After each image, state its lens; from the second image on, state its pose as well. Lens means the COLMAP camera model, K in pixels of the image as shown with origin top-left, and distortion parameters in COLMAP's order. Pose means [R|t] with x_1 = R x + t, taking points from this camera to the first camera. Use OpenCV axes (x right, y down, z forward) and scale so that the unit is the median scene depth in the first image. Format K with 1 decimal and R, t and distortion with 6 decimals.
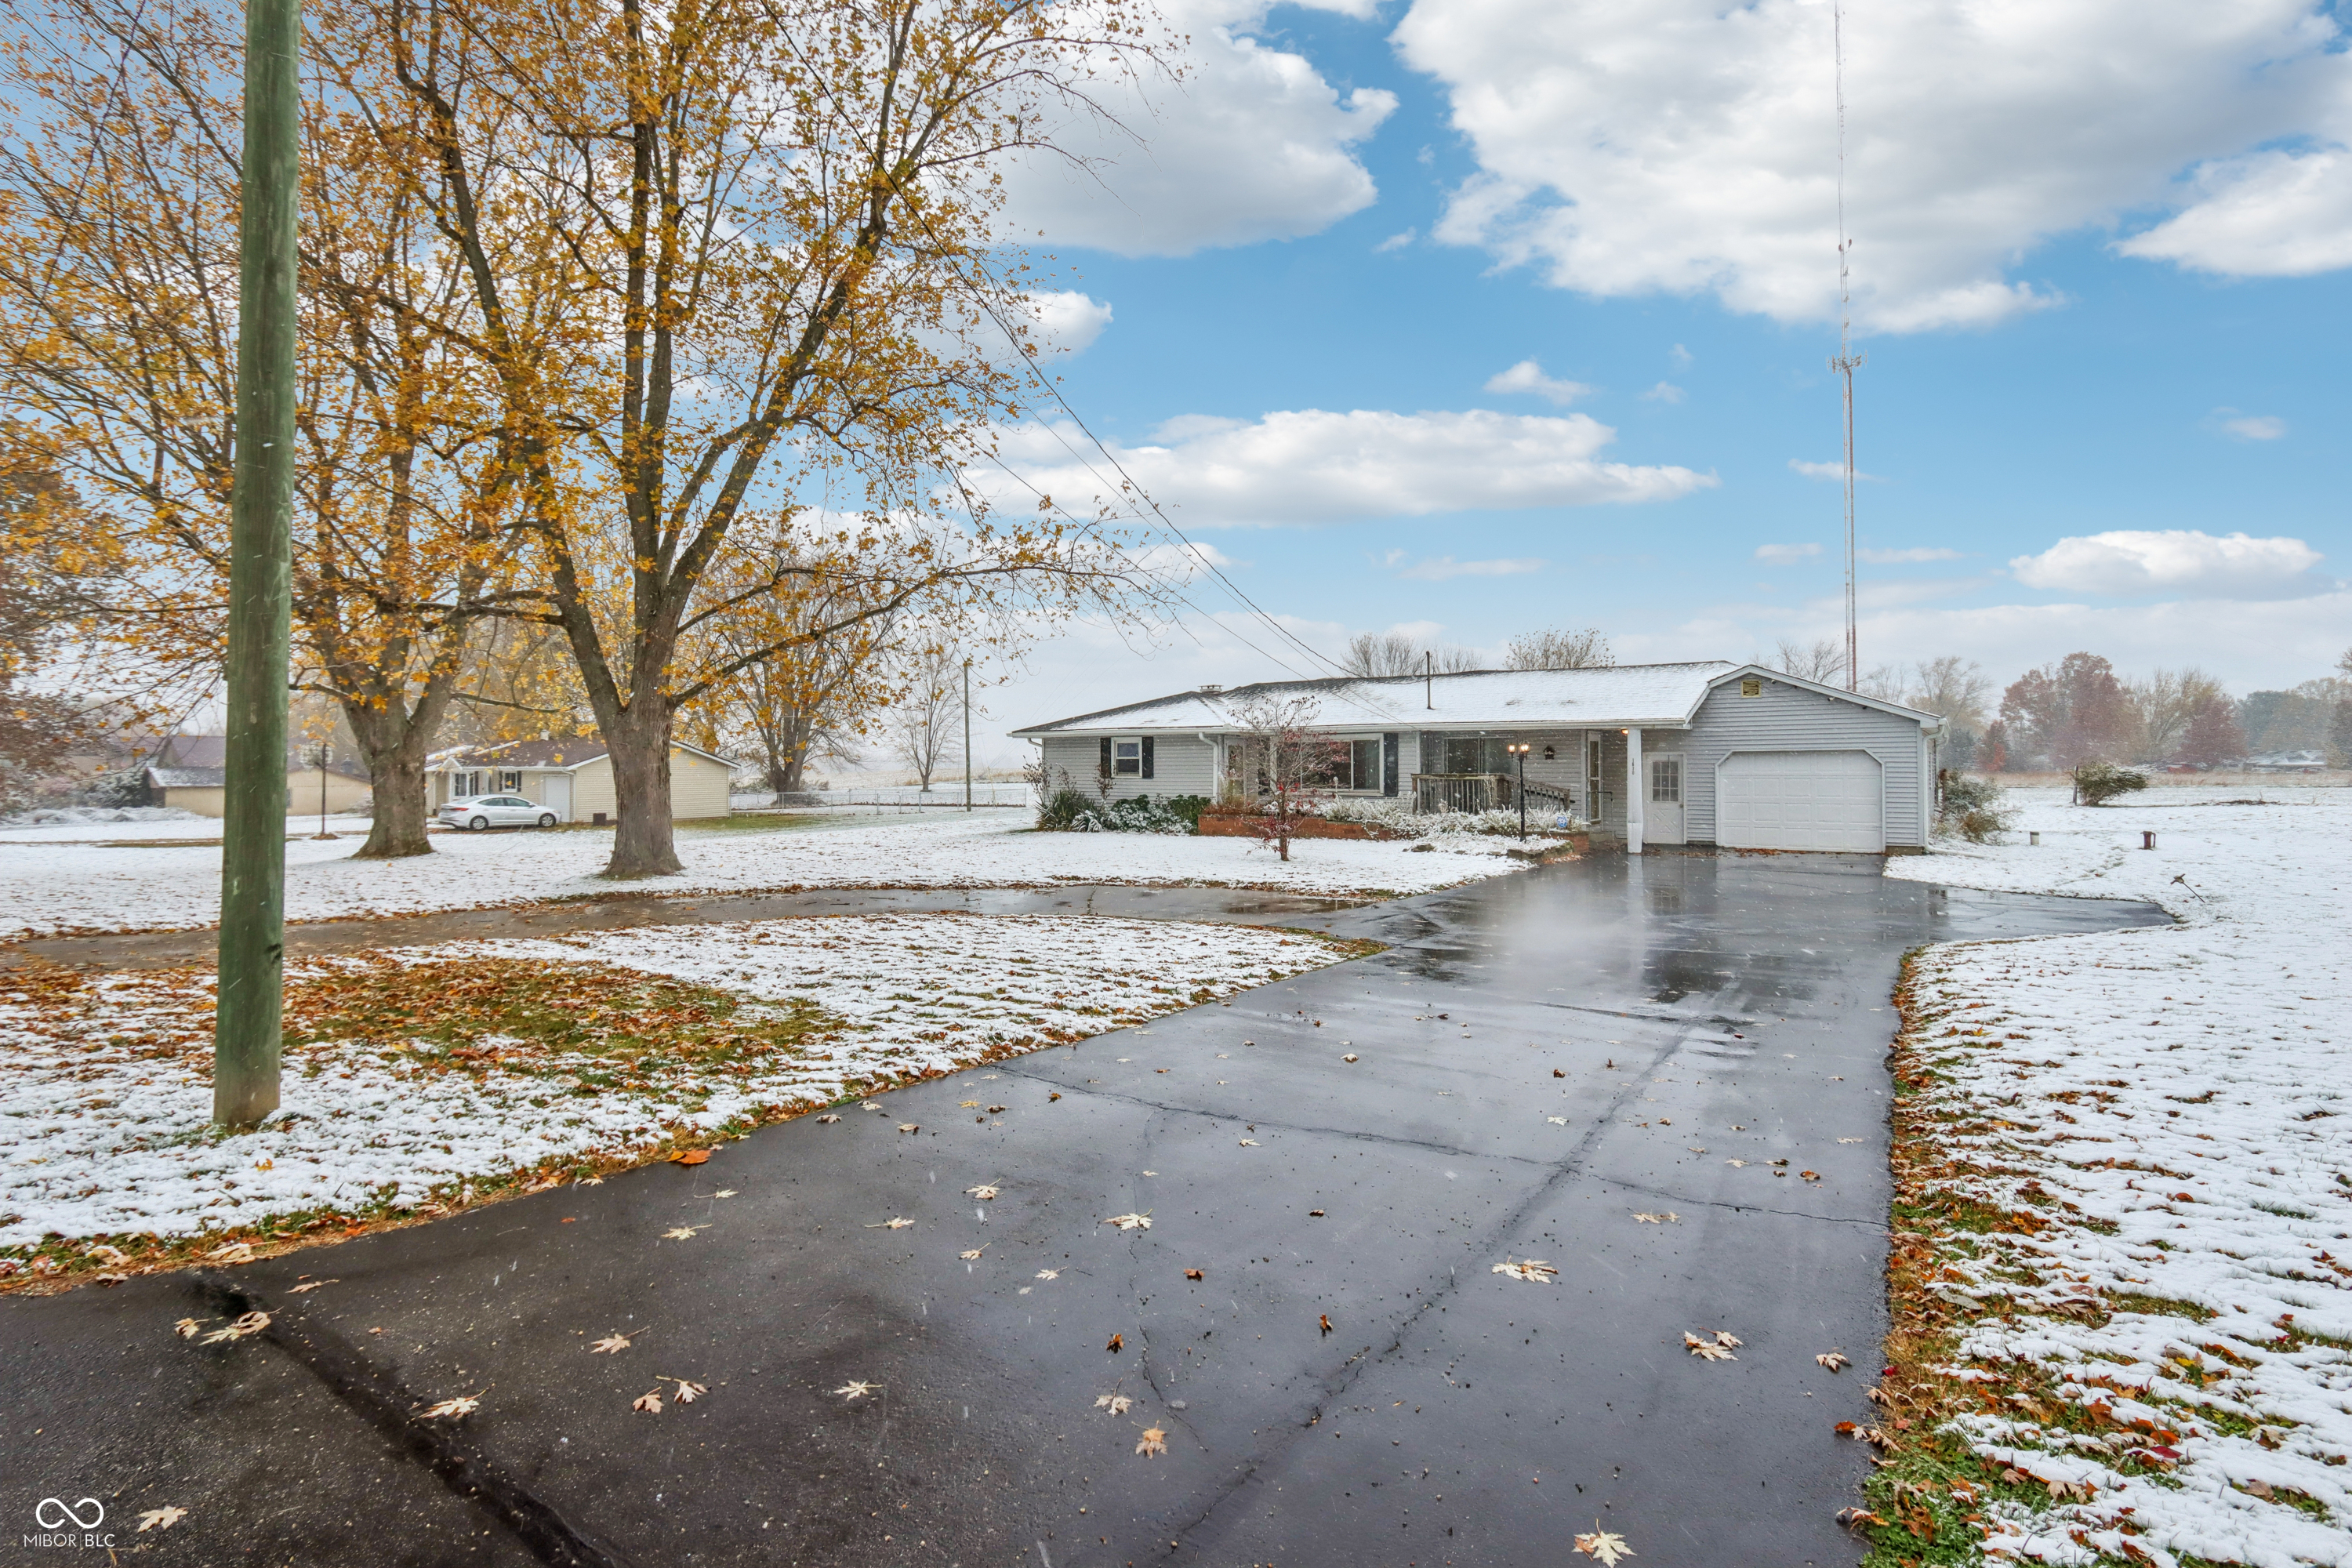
lens RADIAL K [[1101.3, 0, 1186.6], [0, 1101.3, 782.9], [0, 0, 1]] dist [-0.016184, 0.001128]
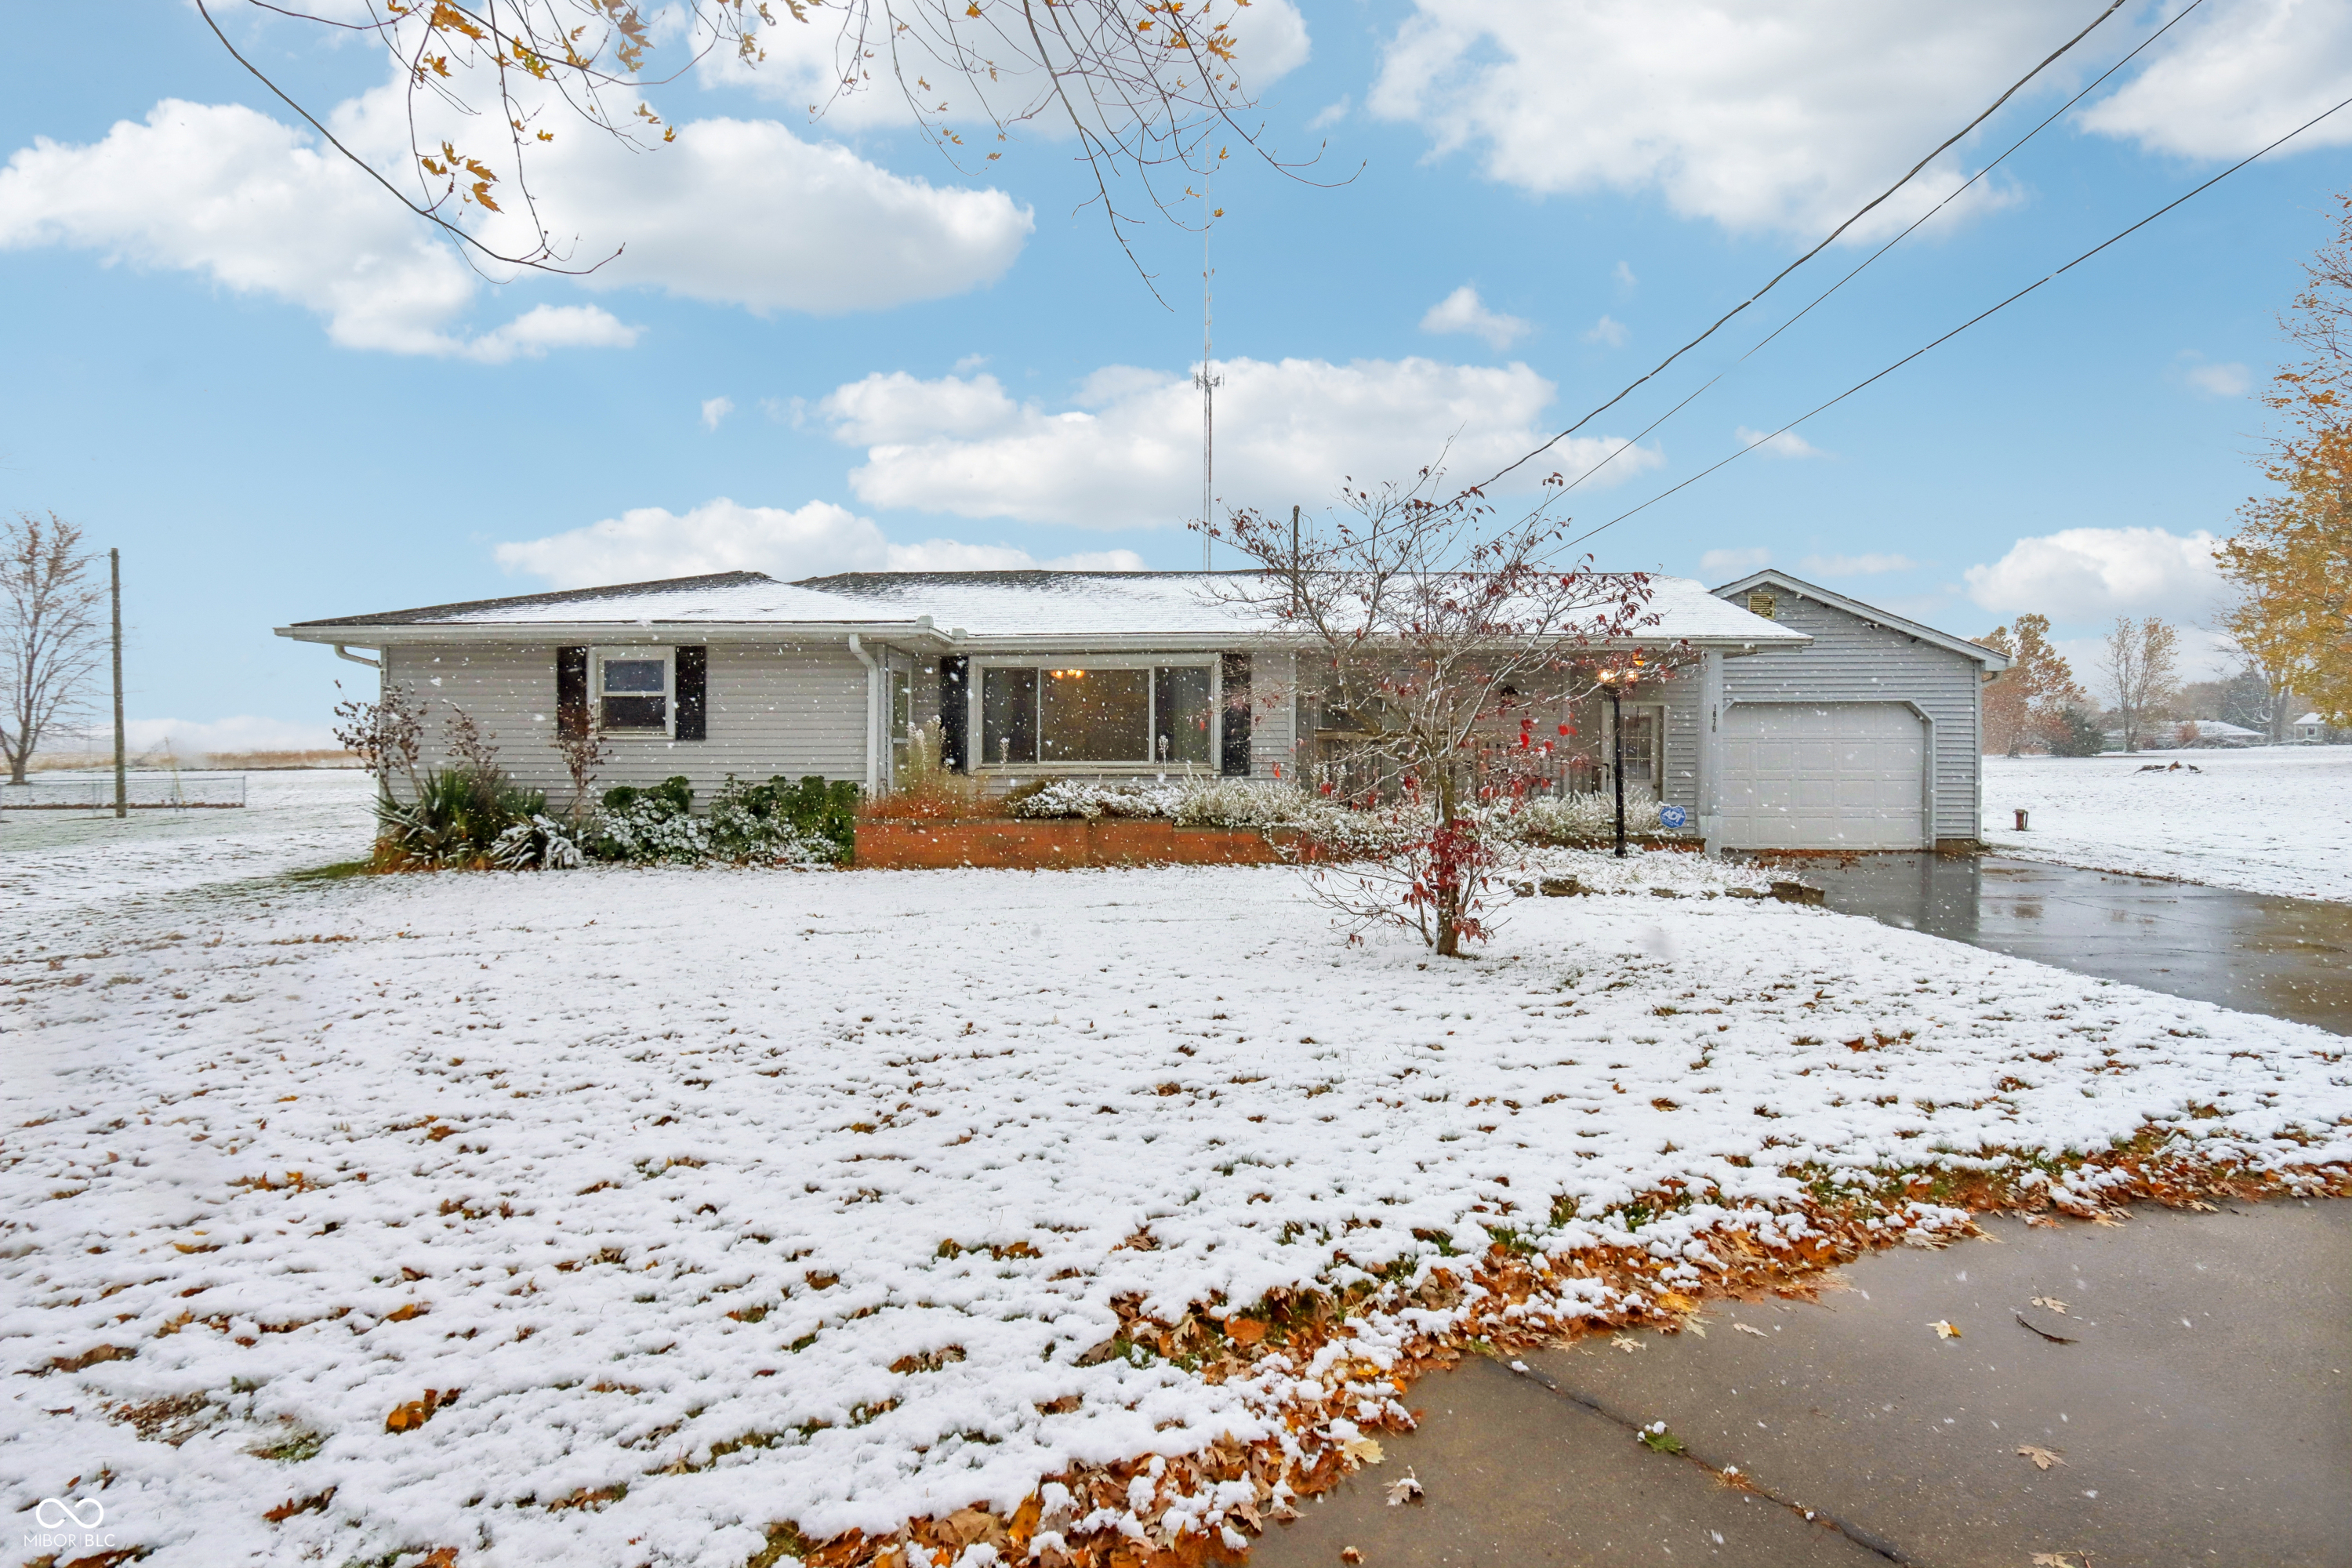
lens RADIAL K [[1101.3, 0, 1165.6], [0, 1101.3, 785.0], [0, 0, 1]] dist [-0.016184, 0.001128]
pose [[0.839255, -0.010795, 0.543630, -0.115188], [0.004397, 0.999905, 0.013068, 0.008959], [-0.543720, -0.008577, 0.839223, 0.526258]]
